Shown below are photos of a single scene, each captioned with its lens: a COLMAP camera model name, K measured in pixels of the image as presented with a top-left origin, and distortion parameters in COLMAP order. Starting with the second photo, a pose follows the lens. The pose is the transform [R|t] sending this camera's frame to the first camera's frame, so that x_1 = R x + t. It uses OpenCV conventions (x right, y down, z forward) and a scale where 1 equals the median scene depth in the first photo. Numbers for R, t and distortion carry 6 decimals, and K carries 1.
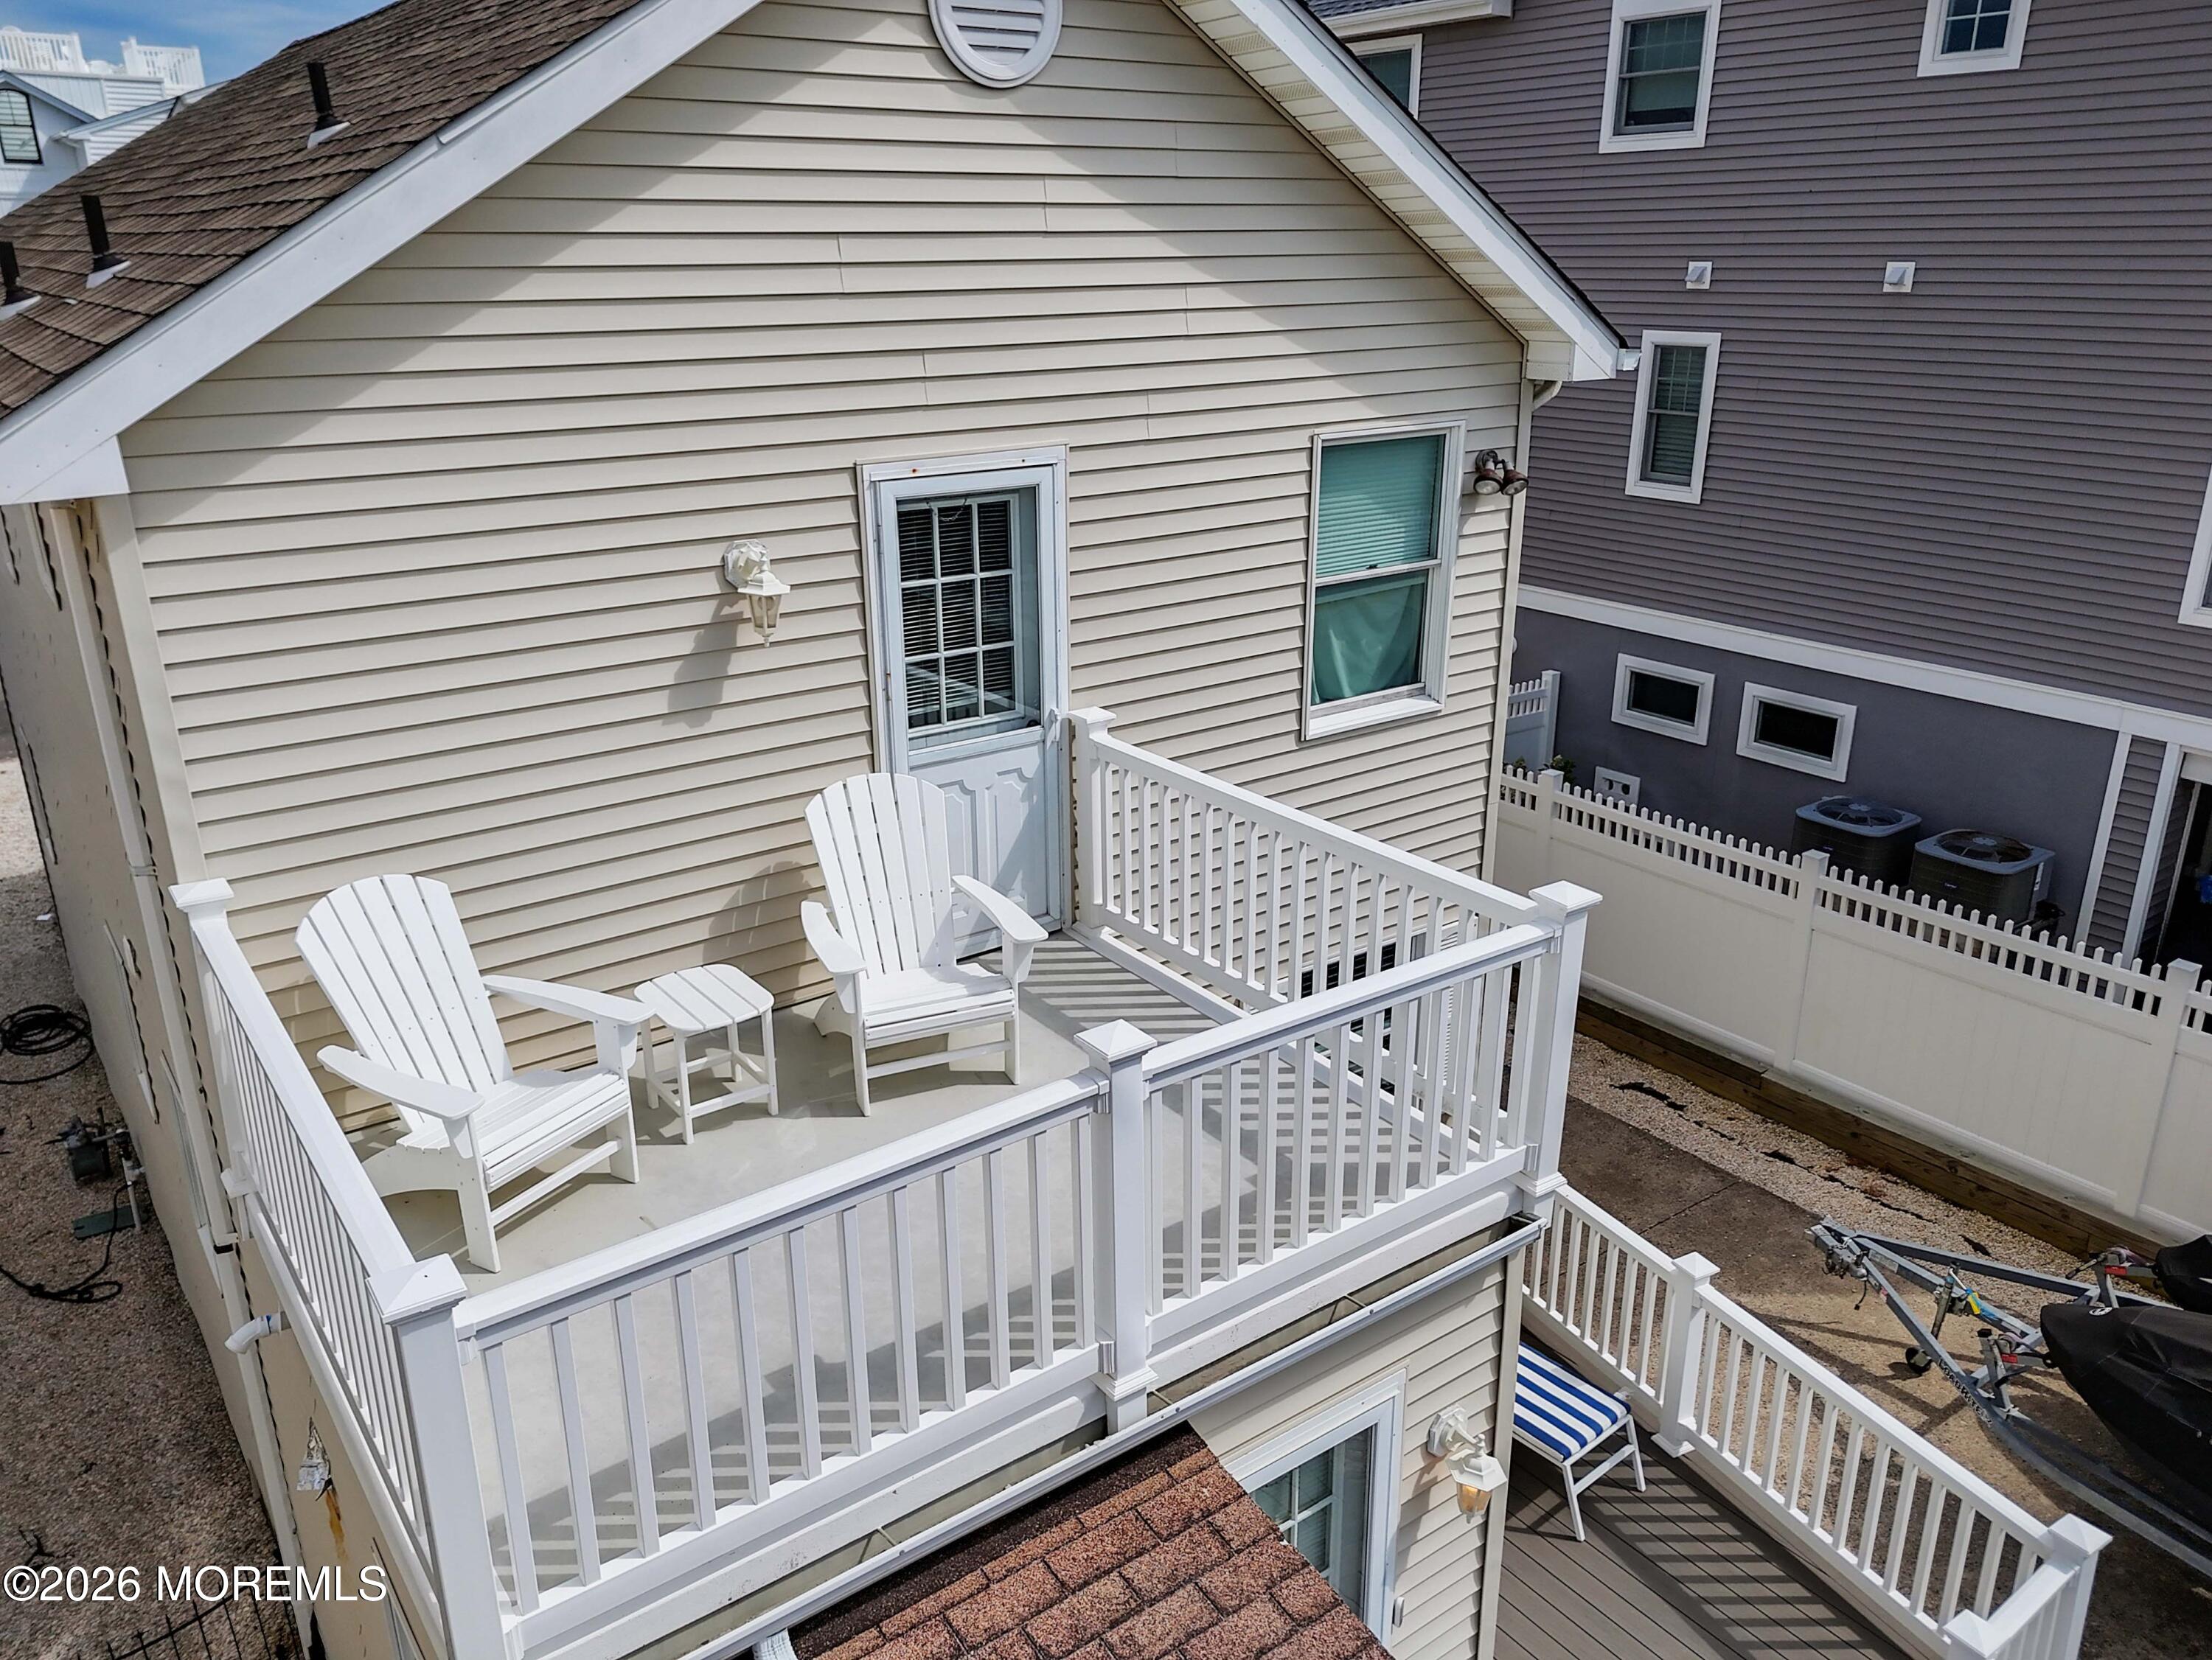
lens RADIAL K [[1629.4, 0, 1103.8], [0, 1629.4, 818.4], [0, 0, 1]] dist [0.086064, -0.096269]
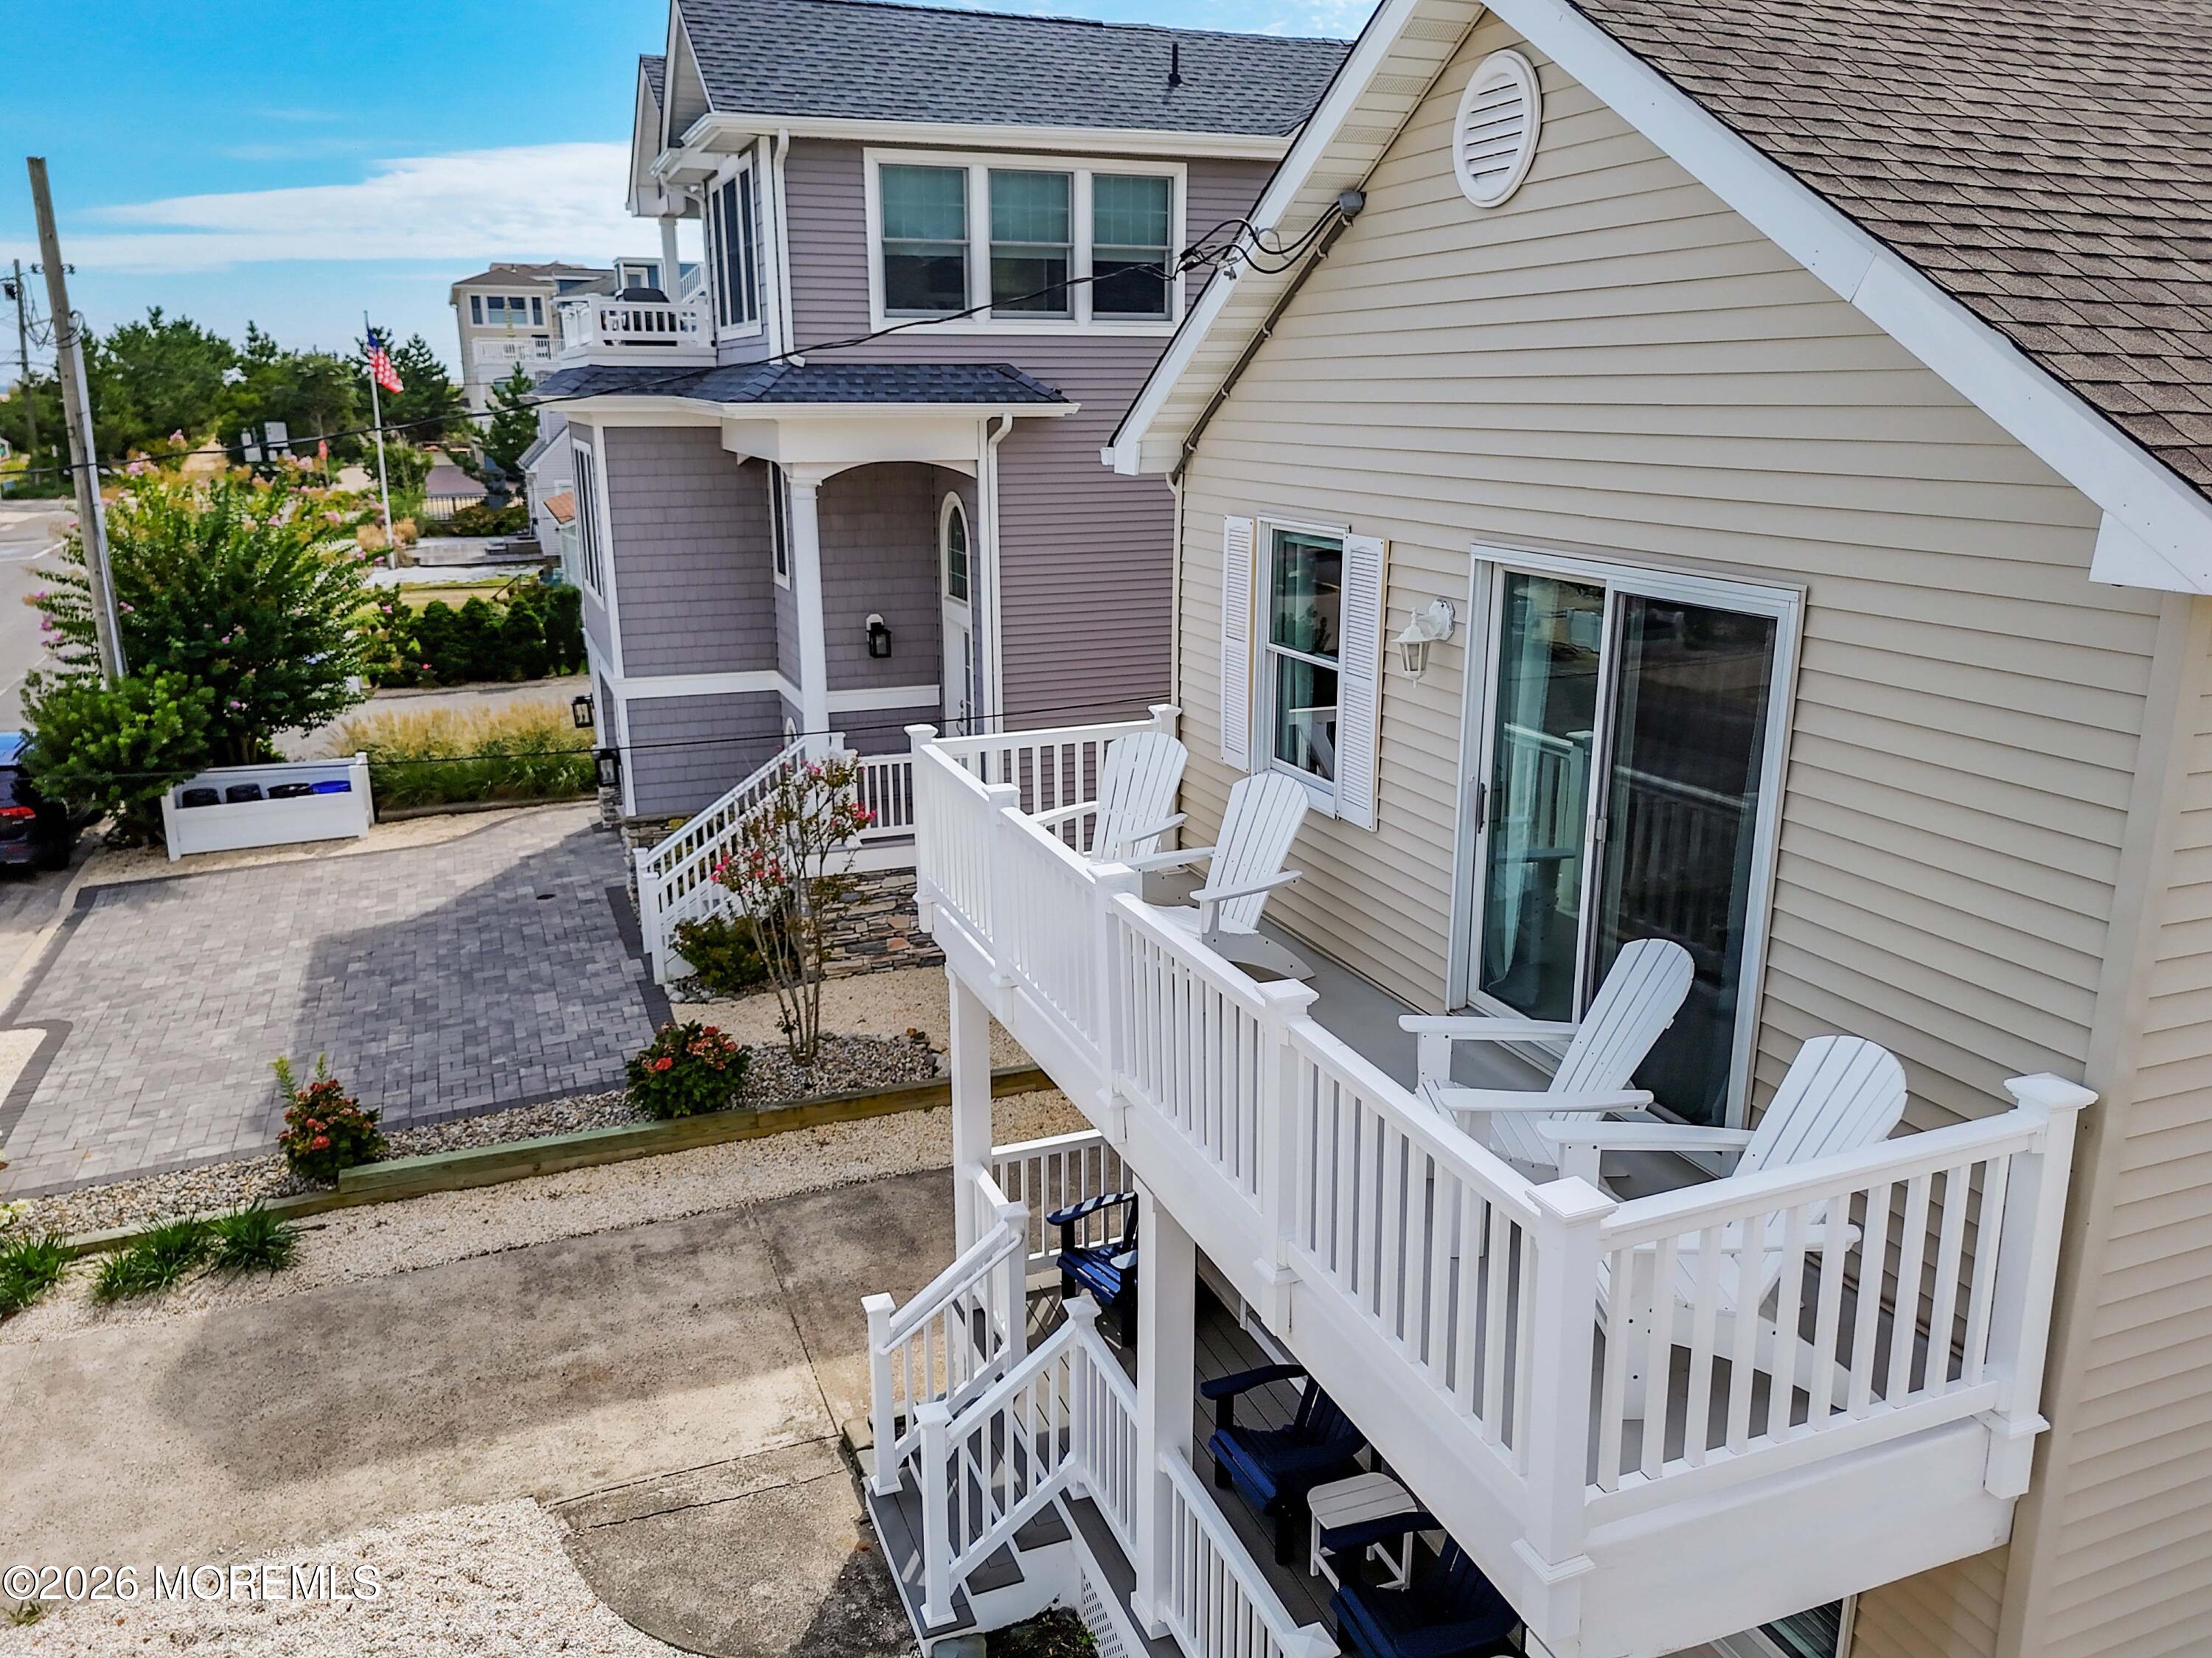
lens RADIAL K [[1638.1, 0, 1105.9], [0, 1638.1, 837.3], [0, 0, 1]] dist [0.065323, -0.076975]
pose [[0.249481, -0.259175, 0.933053, -0.931013], [0.322561, 0.930737, 0.172286, -0.326391], [-0.913079, 0.257984, 0.315801, 0.947282]]
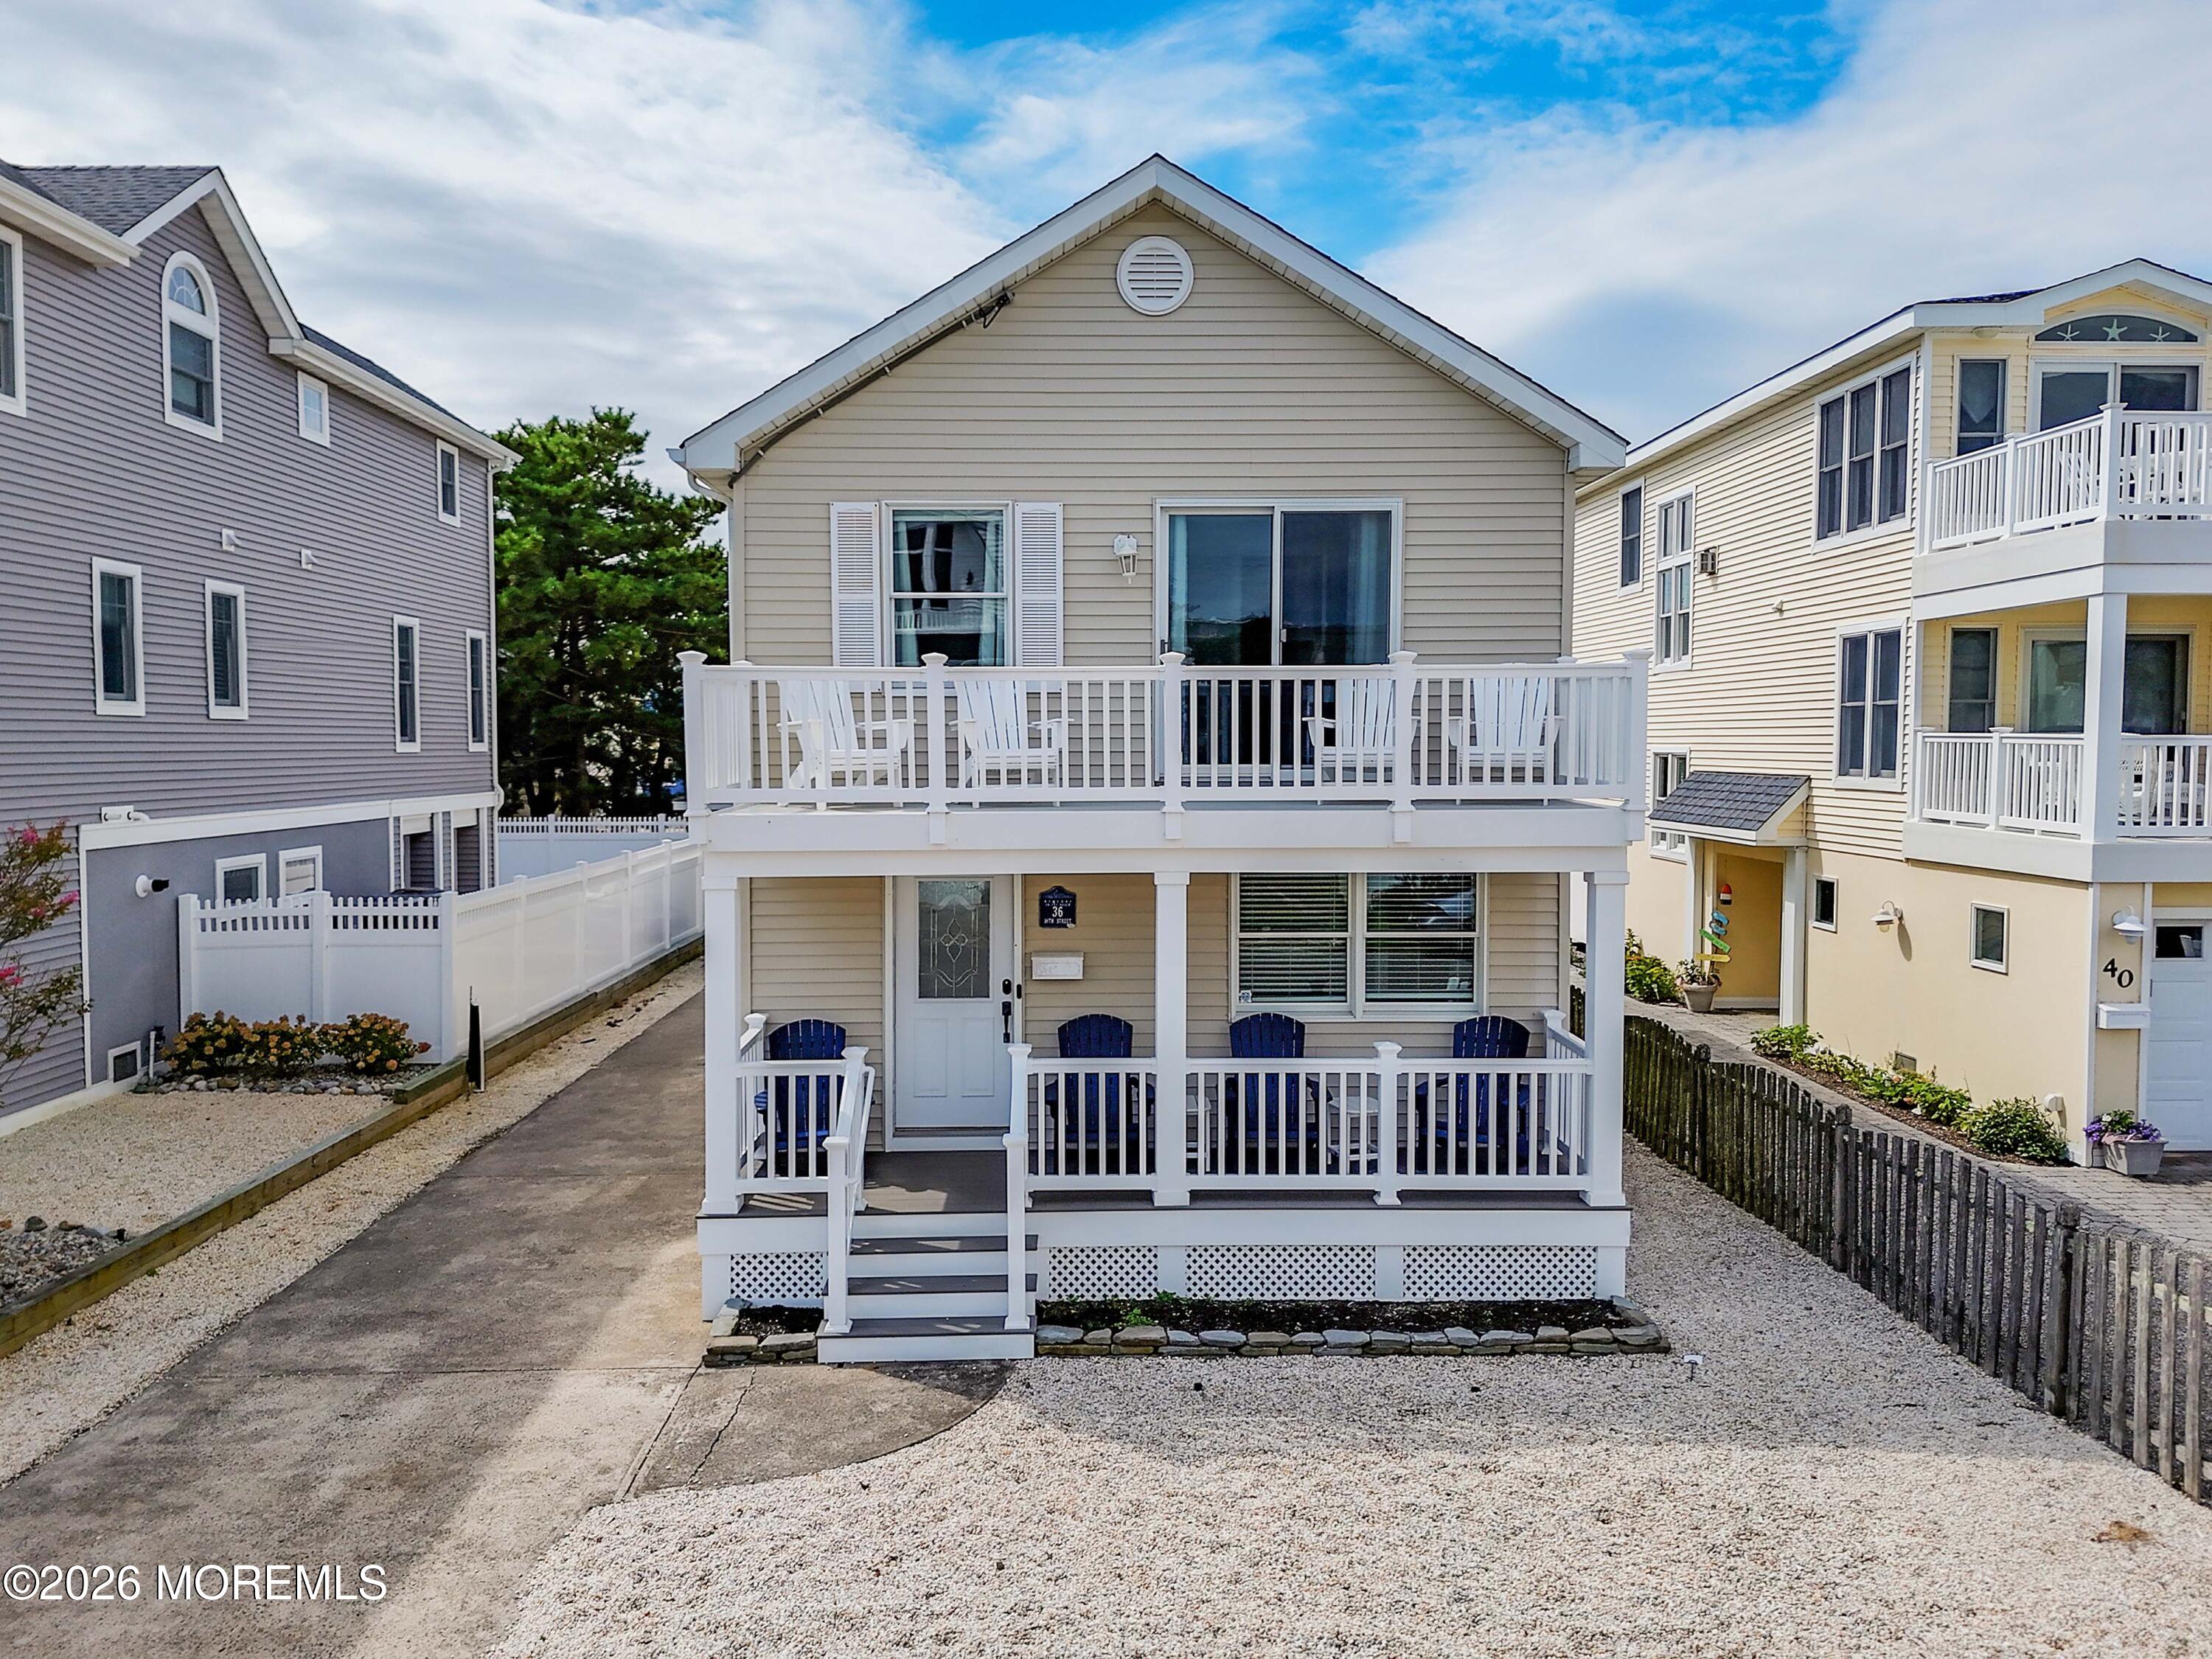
lens RADIAL K [[1629.6, 0, 1103.8], [0, 1629.6, 817.9], [0, 0, 1]] dist [0.086064, -0.096269]
pose [[-0.823054, -0.027720, 0.567286, -0.894262], [0.185802, 0.930710, 0.315051, -0.402550], [-0.536712, 0.364707, -0.760874, 1.665401]]
